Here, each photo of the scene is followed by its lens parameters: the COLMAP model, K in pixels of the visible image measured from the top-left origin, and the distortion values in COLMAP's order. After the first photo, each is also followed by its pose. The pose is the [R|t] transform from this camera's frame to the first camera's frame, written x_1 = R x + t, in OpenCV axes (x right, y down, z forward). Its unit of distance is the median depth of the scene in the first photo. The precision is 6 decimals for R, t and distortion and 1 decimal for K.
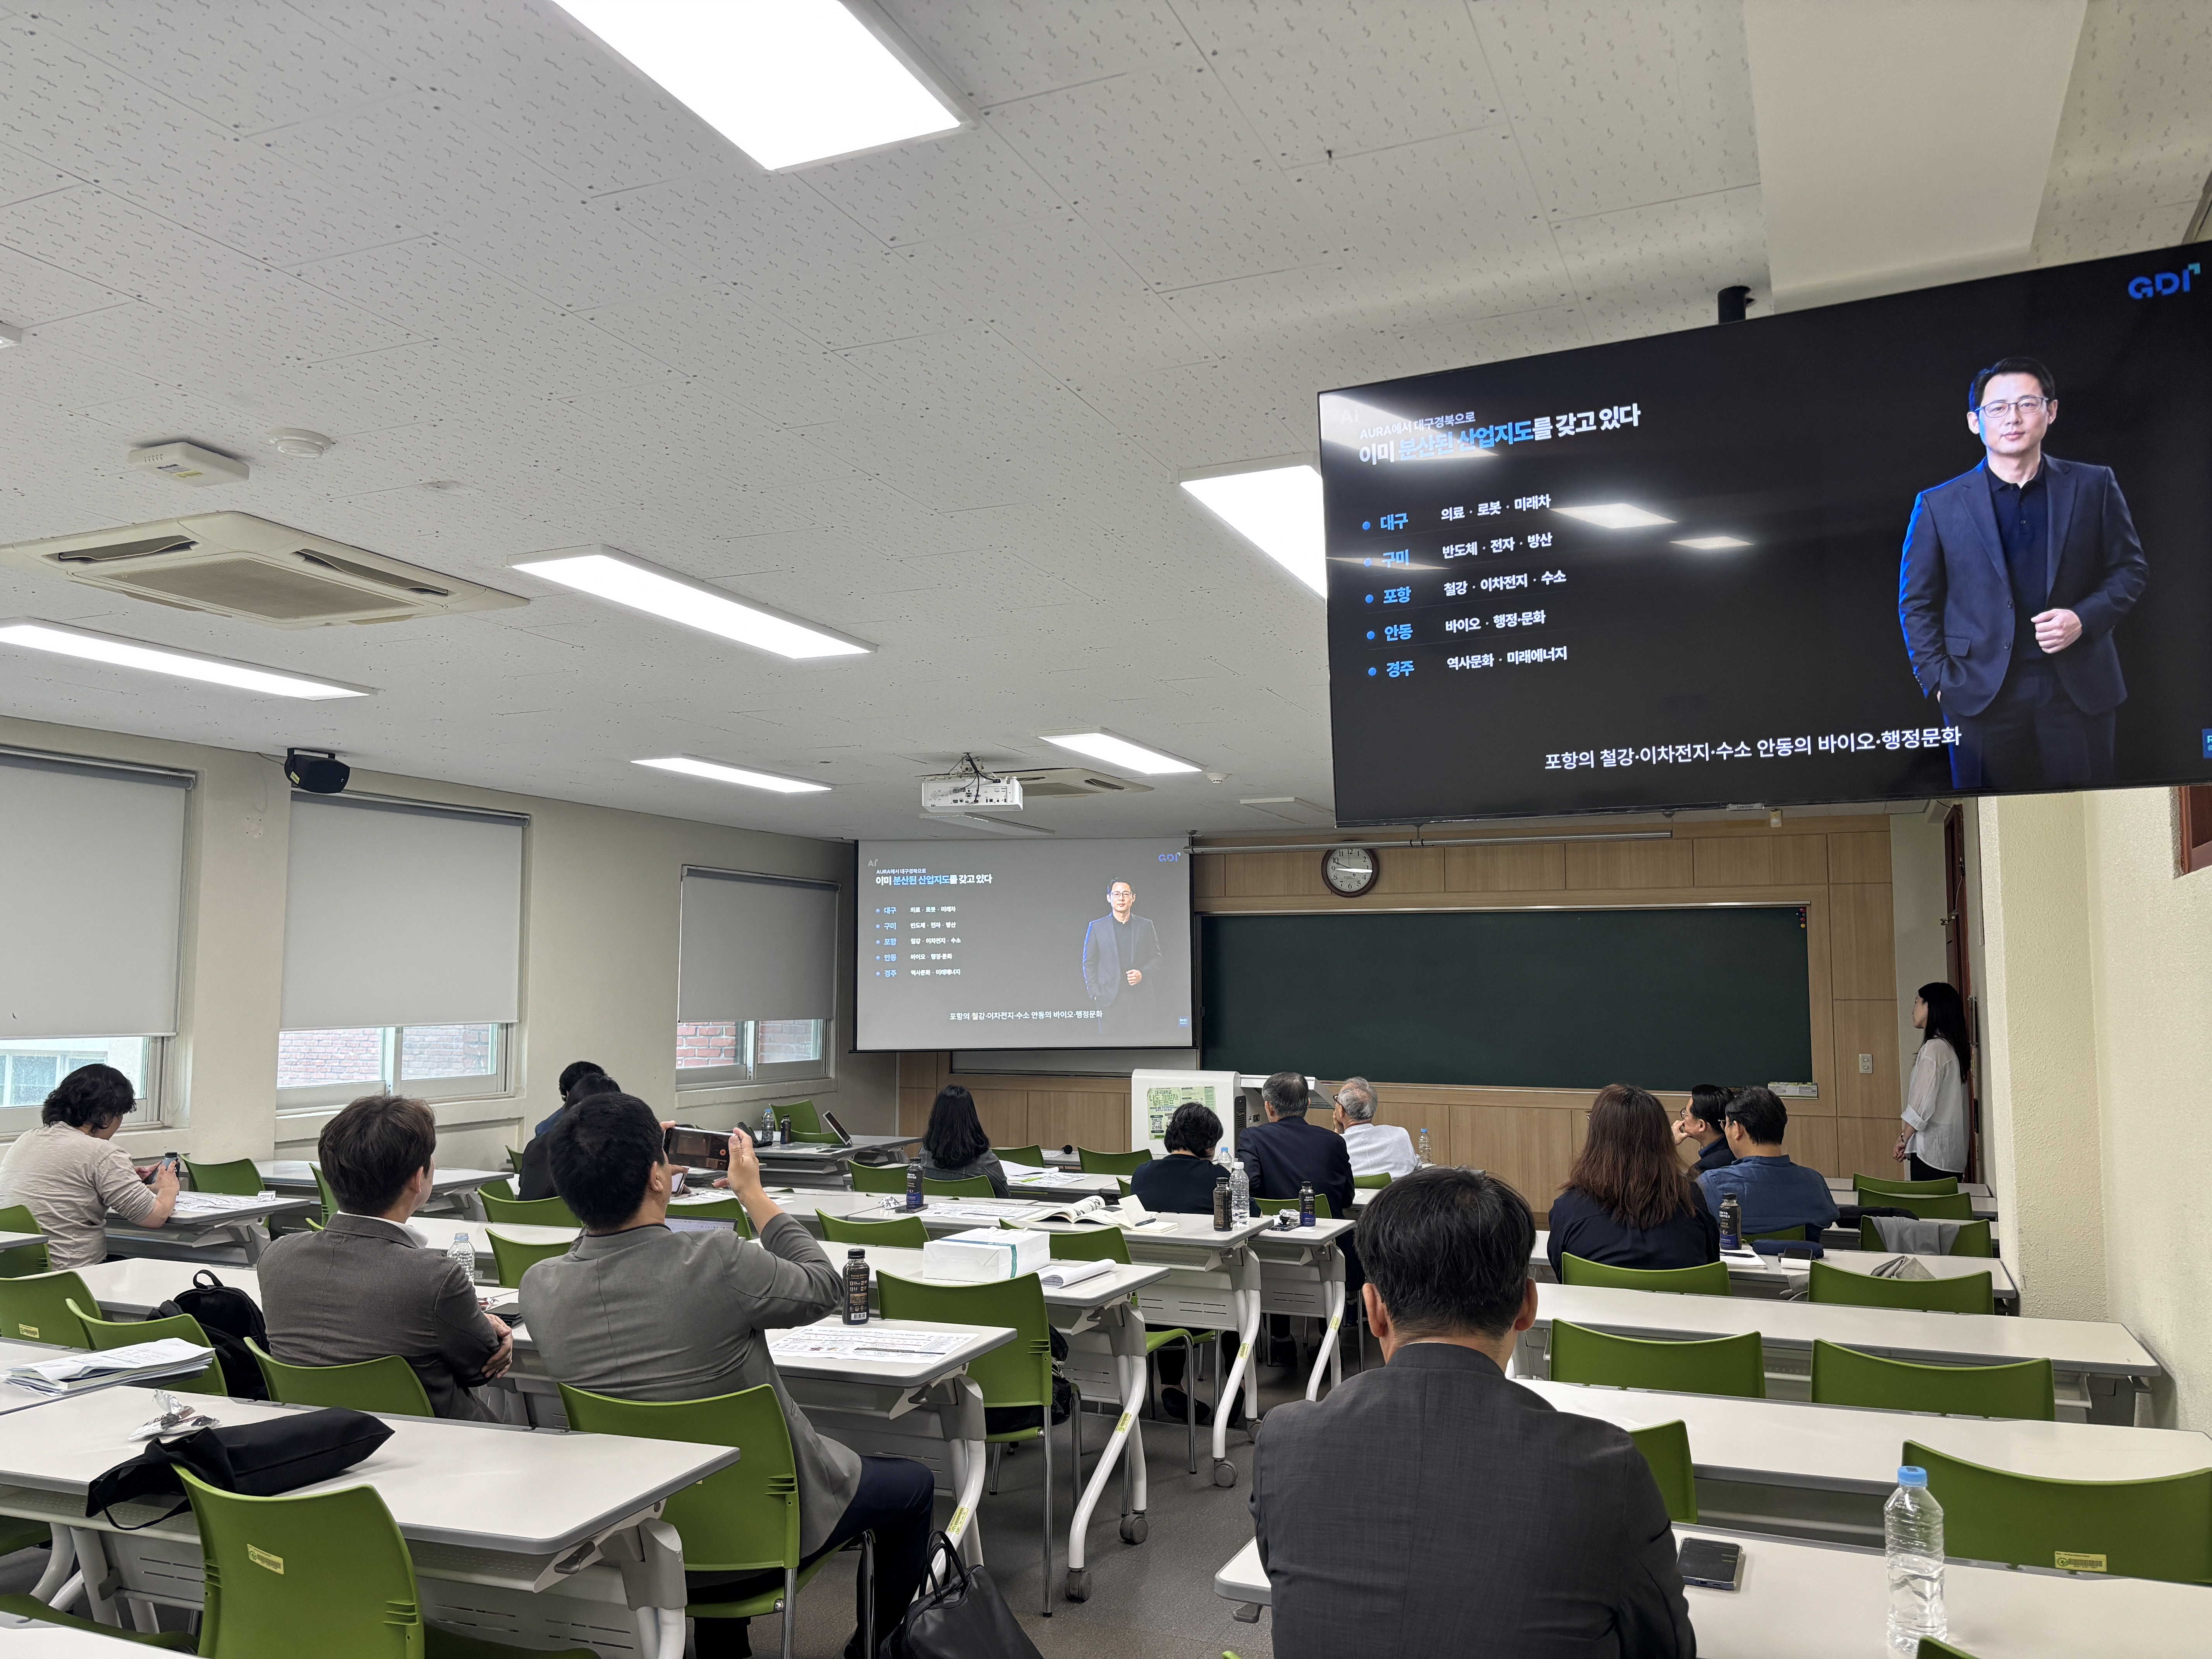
lens RADIAL K [[1714.4, 0, 1104.1], [0, 1714.4, 833.5], [0, 0, 1]] dist [0.007022, -0.000529]
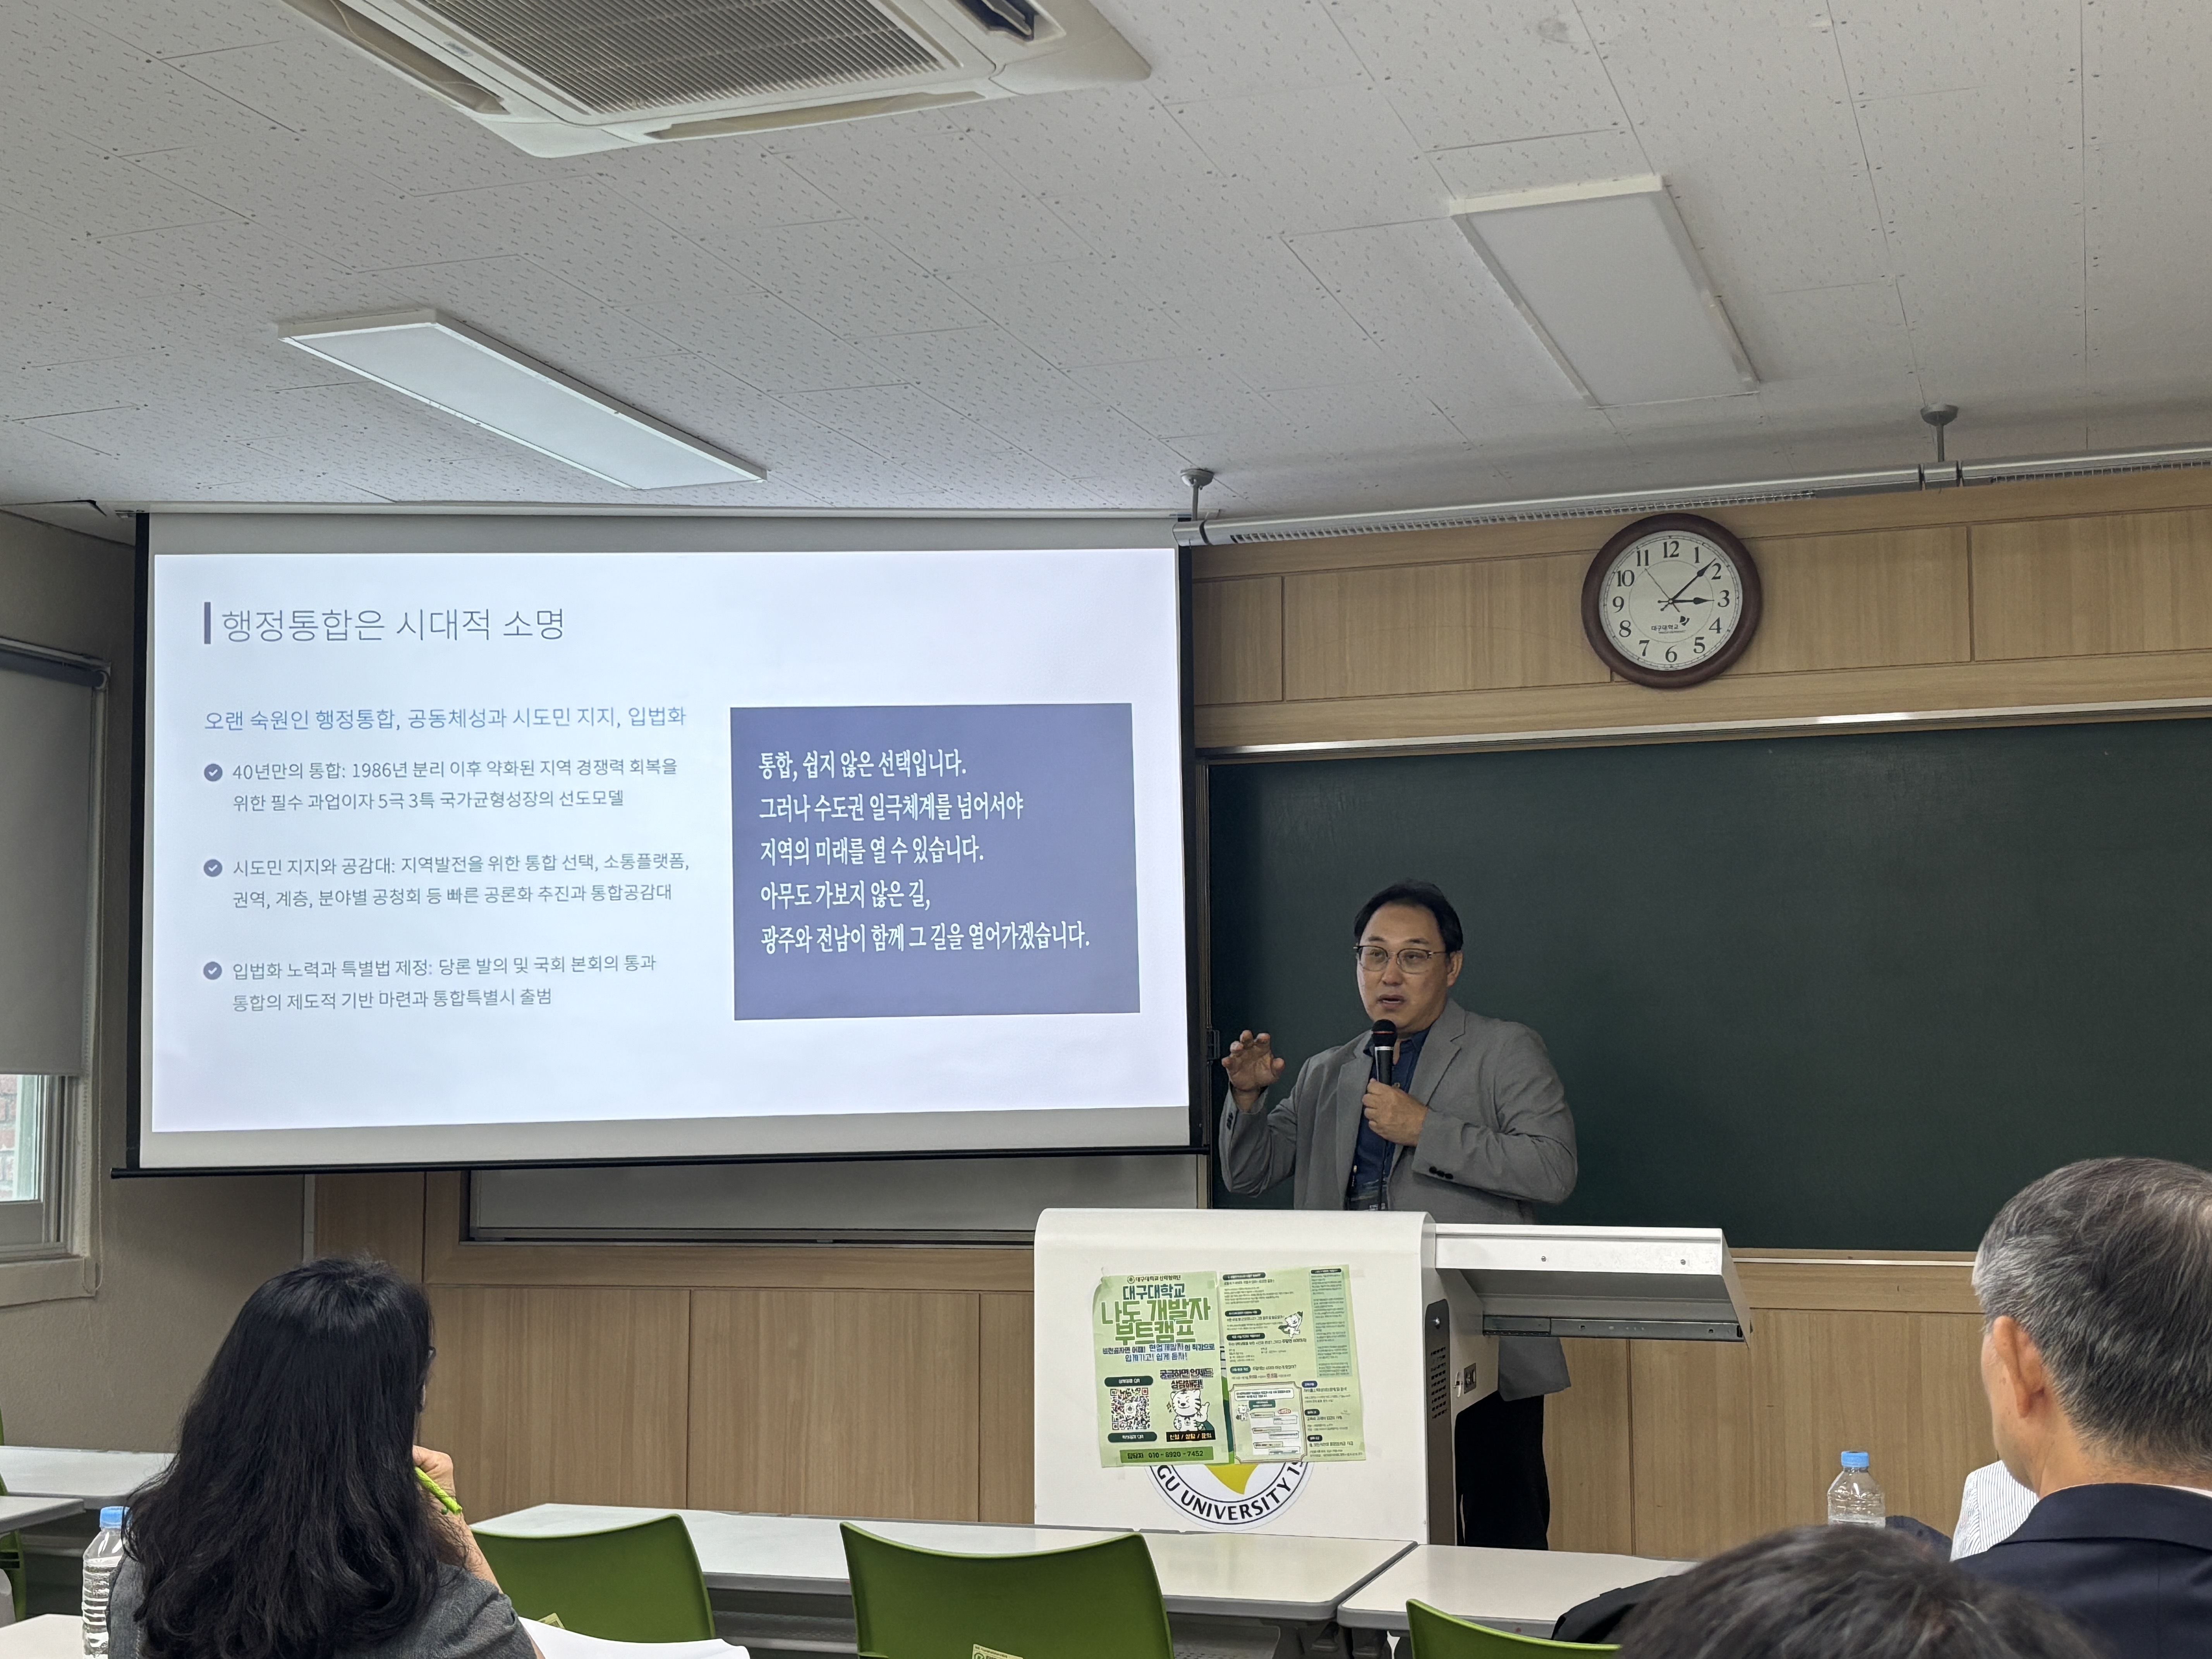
lens RADIAL K [[2837.7, 0, 1105.4], [0, 2837.7, 830.2], [0, 0, 1]] dist [0.029647, 0.000000]
pose [[0.996443, -0.001116, 0.084263, -0.011369], [0.001460, 0.999991, -0.004015, 0.067778], [-0.084258, 0.004124, 0.996435, 0.472452]]
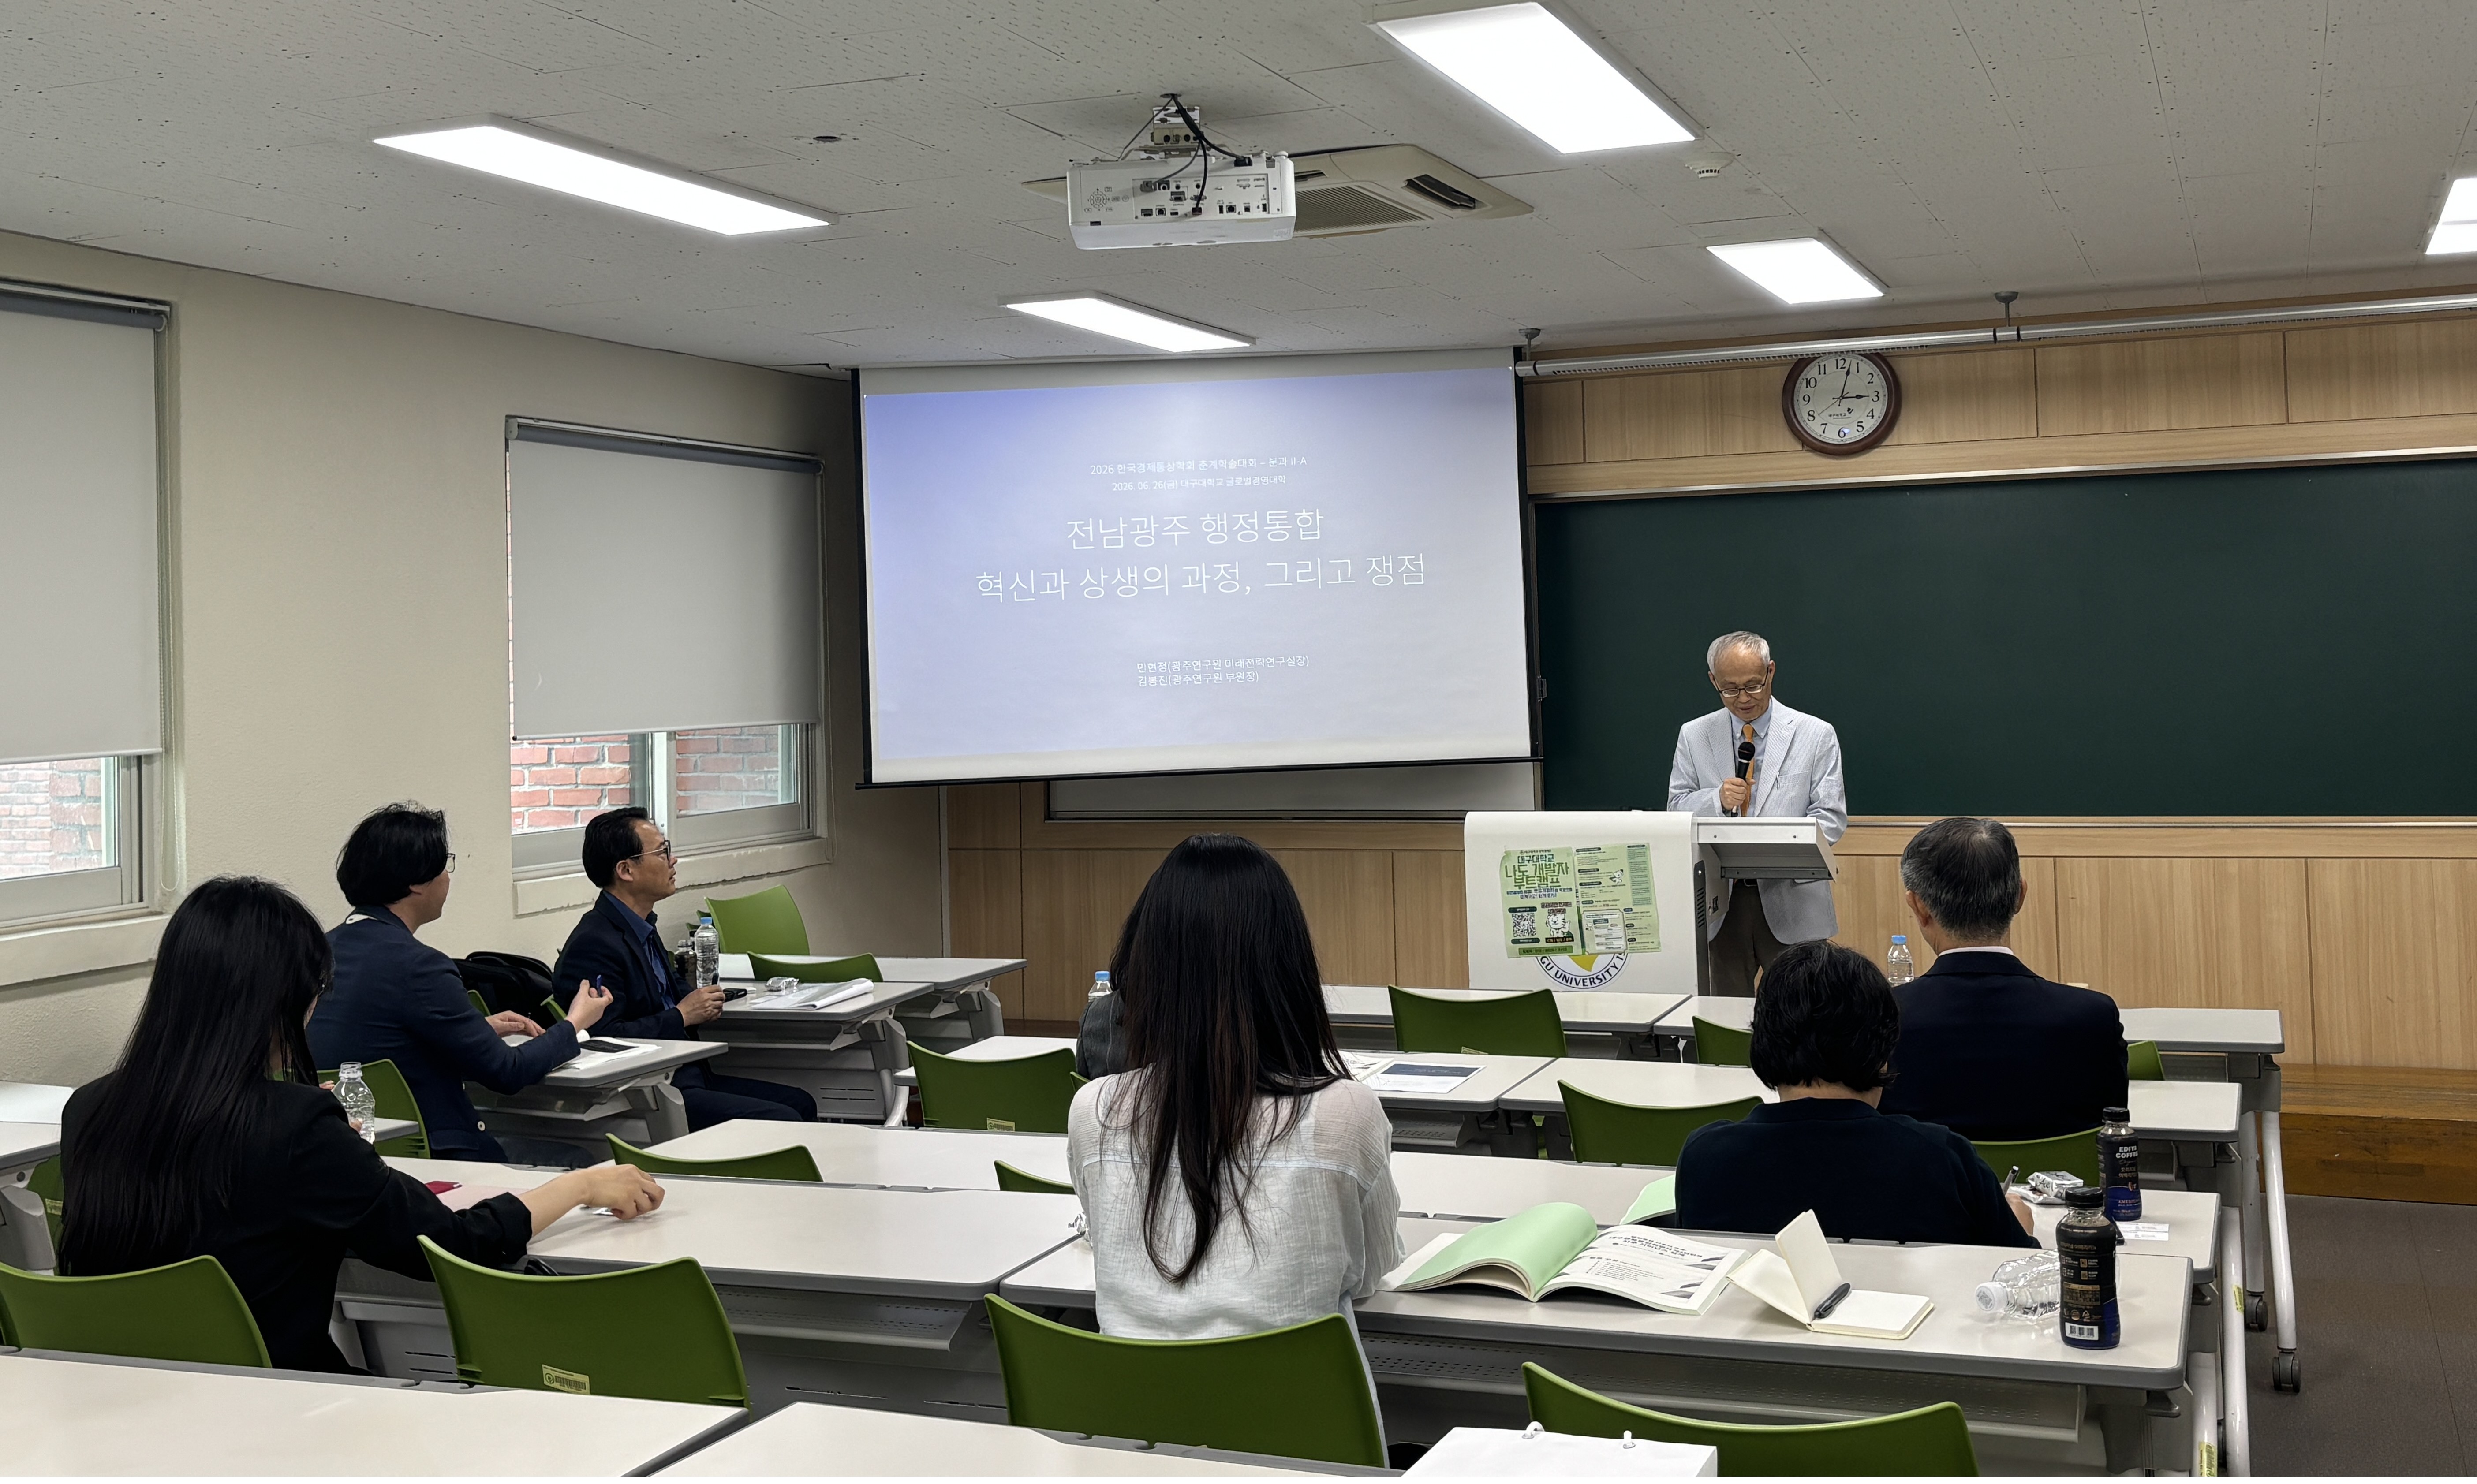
lens RADIAL K [[2557.5, 0, 1211.9], [0, 2557.5, 576.4], [0, 0, 1]] dist [-0.004722, 0.000000]
pose [[0.999326, -0.026334, 0.025573, -0.063022], [0.024770, 0.997911, 0.059667, 0.023772], [-0.027091, -0.058993, 0.997891, 0.256152]]
